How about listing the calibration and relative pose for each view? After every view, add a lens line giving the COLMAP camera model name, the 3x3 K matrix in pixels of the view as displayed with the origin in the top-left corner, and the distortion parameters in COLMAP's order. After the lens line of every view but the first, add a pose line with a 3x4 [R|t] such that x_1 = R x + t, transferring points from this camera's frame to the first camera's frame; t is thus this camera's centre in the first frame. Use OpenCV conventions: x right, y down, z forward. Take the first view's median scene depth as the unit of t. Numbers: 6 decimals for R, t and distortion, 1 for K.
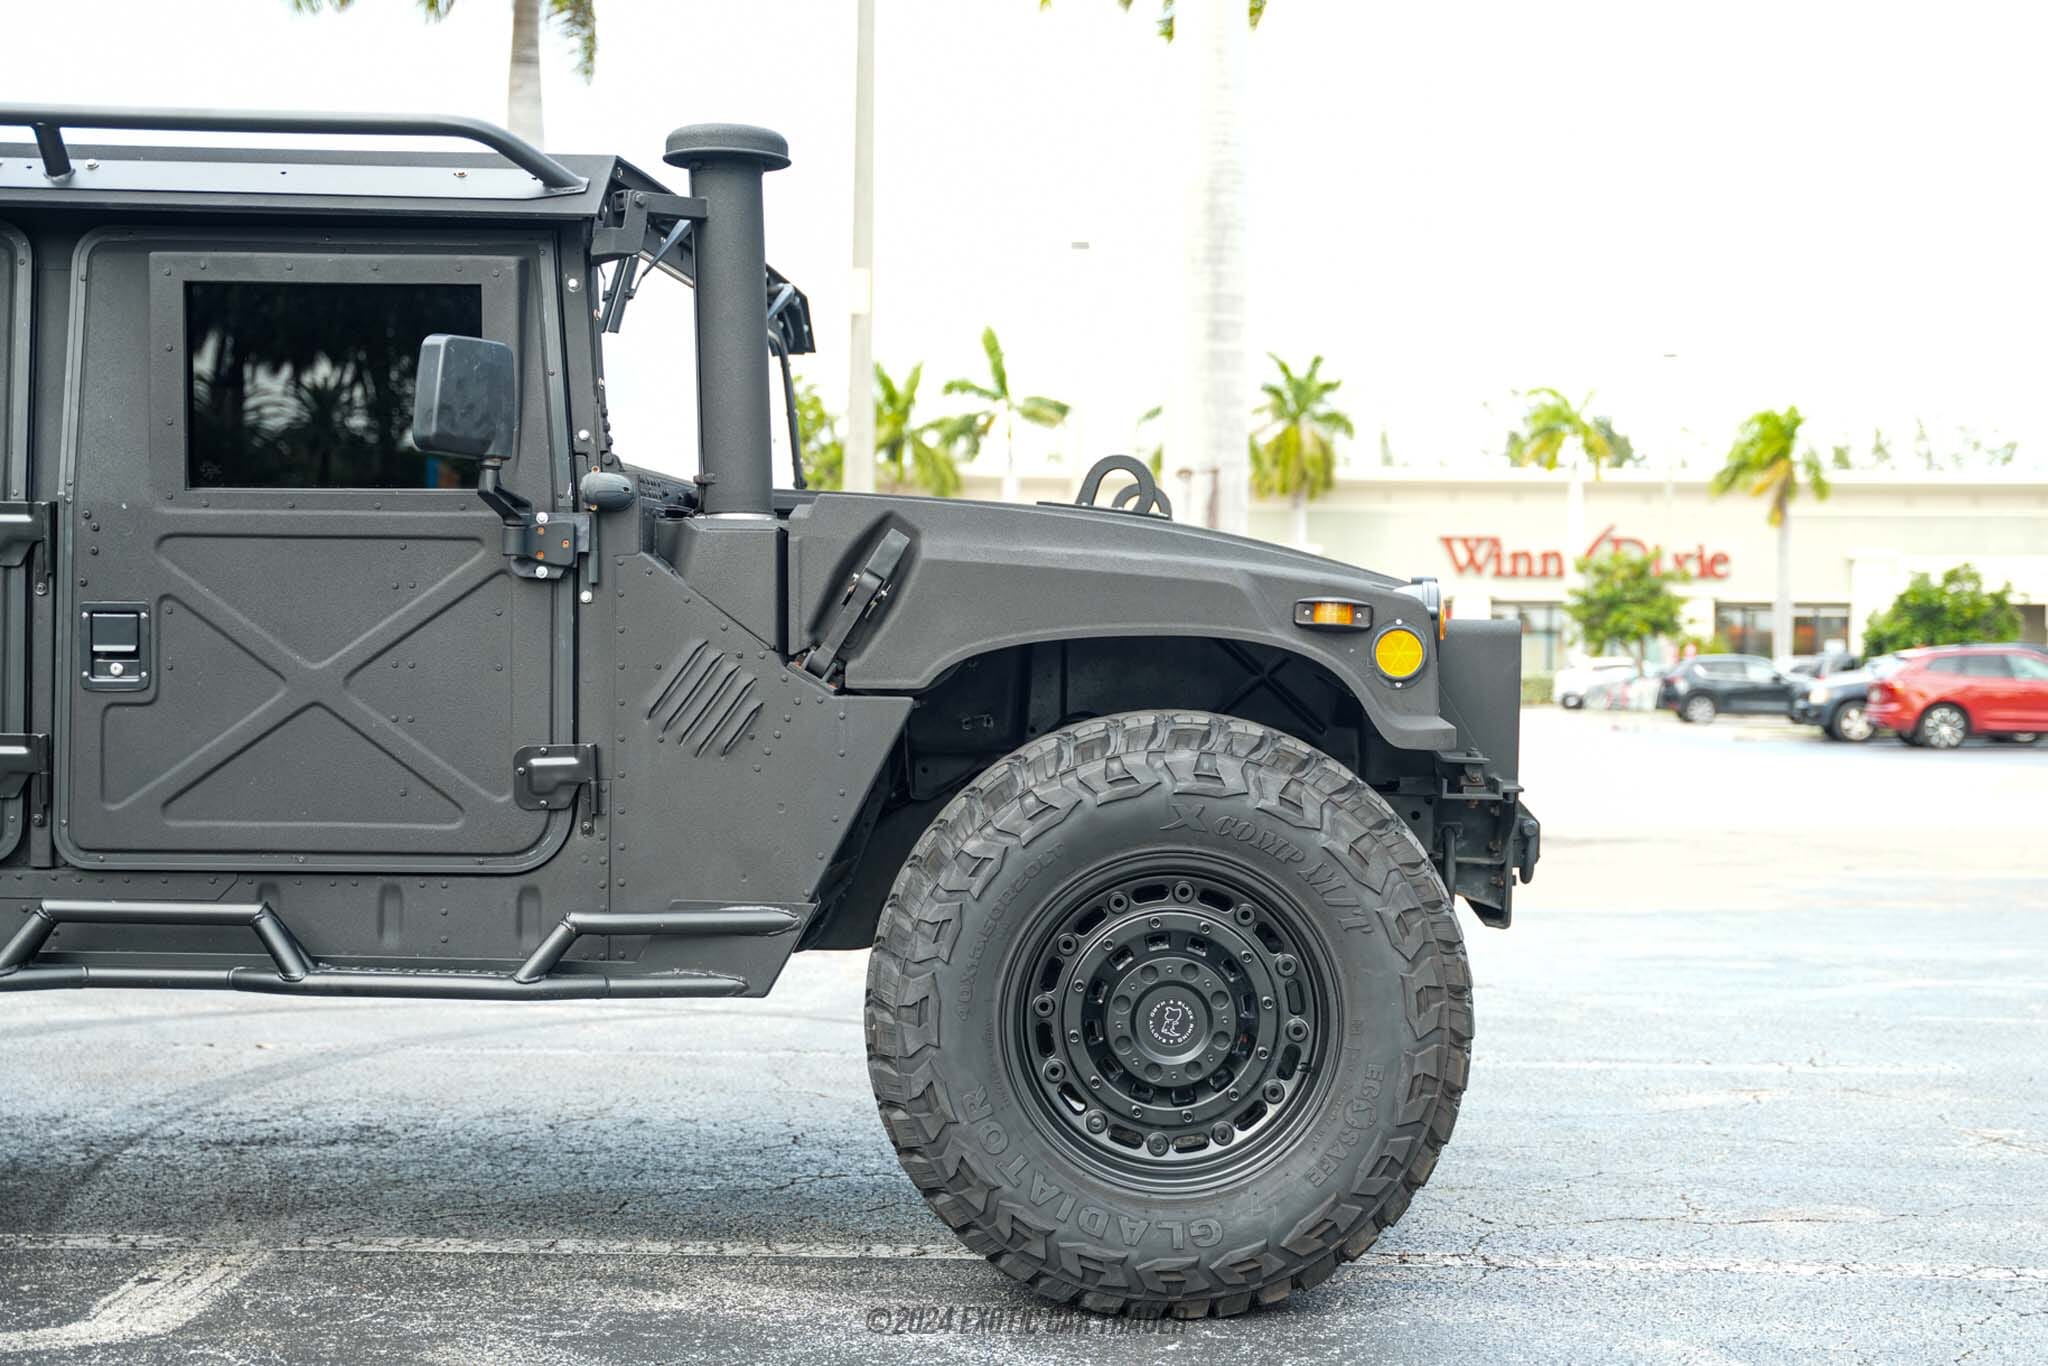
lens RADIAL K [[2480.8, 0, 1023.9], [0, 2480.8, 684.2], [0, 0, 1]] dist [0.024309, 0.000000]
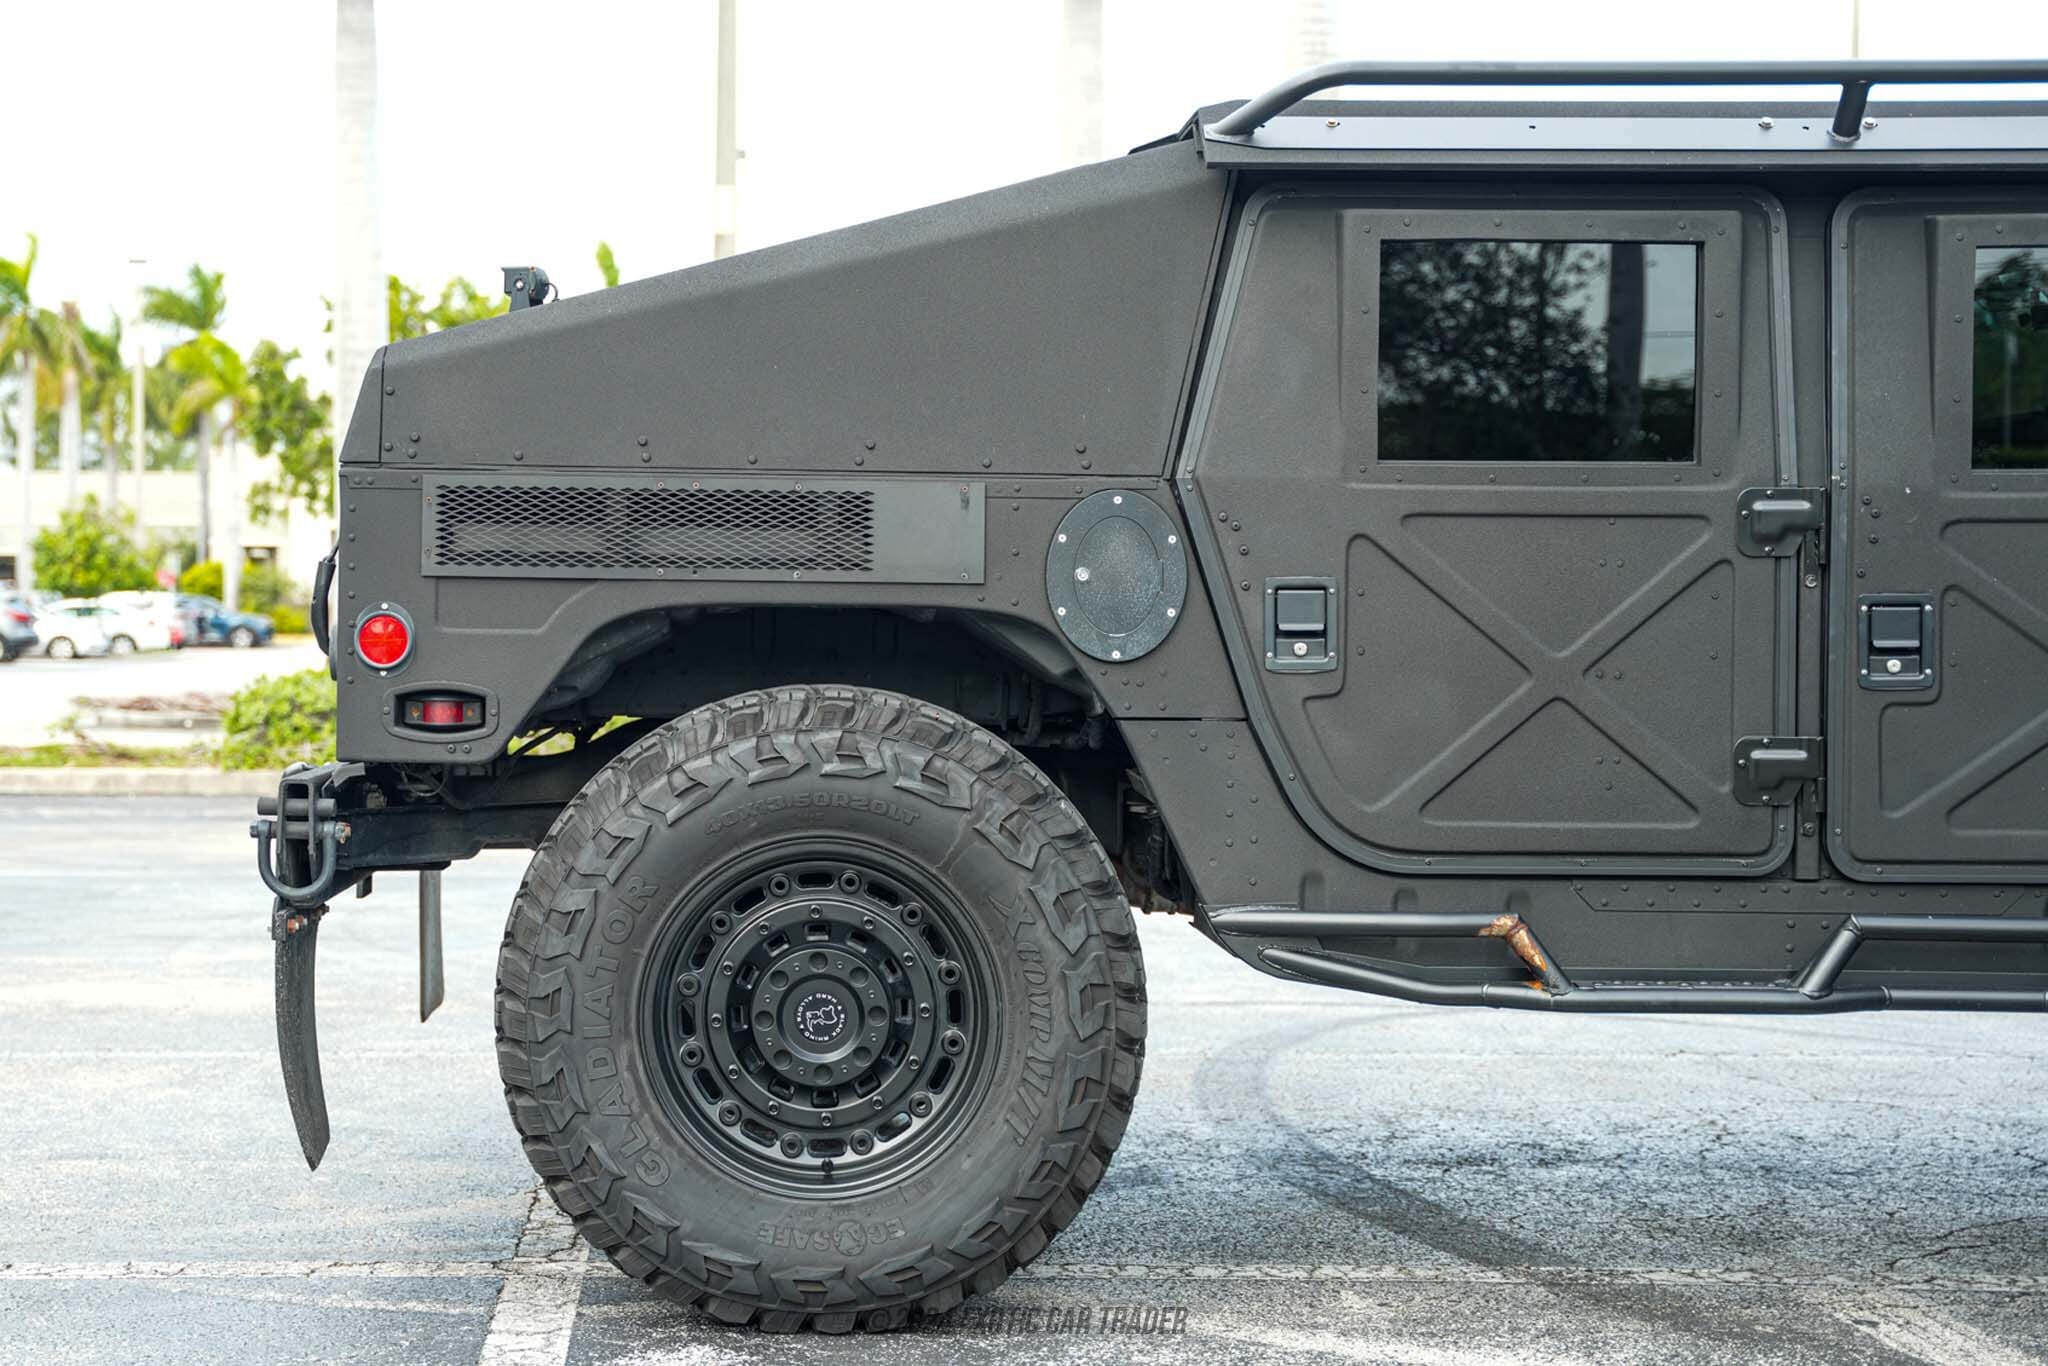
lens RADIAL K [[2649.2, 0, 1011.8], [0, 2649.2, 691.2], [0, 0, 1]] dist [0.043216, 0.000000]
pose [[0.999956, -0.008492, -0.004009, -0.692010], [0.008540, 0.999890, 0.012101, -0.011726], [0.003905, -0.012135, 0.999919, 0.006050]]
